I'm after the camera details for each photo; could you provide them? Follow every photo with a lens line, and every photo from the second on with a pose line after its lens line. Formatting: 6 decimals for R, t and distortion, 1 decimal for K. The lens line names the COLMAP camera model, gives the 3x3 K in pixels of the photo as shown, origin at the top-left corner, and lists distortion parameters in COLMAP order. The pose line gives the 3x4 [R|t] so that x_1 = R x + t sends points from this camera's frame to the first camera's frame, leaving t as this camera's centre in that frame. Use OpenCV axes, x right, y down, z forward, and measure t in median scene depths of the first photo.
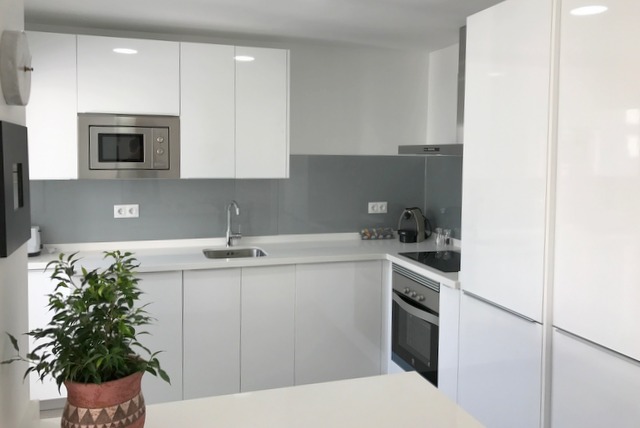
lens RADIAL K [[548.0, 0, 321.1], [0, 548.0, 179.0], [0, 0, 1]] dist [-0.000839, -0.005986]
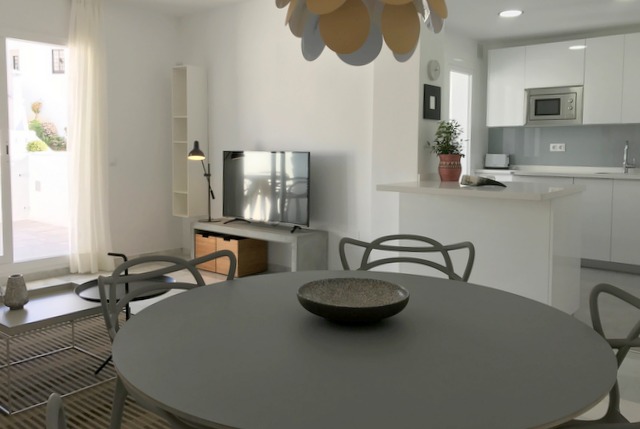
lens RADIAL K [[548.0, 0, 321.1], [0, 548.0, 179.5], [0, 0, 1]] dist [-0.000839, -0.005986]
pose [[0.538971, 0.043462, -0.841202, 0.706217], [-0.041489, 0.998826, 0.025023, 0.156196], [0.841302, 0.021414, 0.540142, -0.522235]]
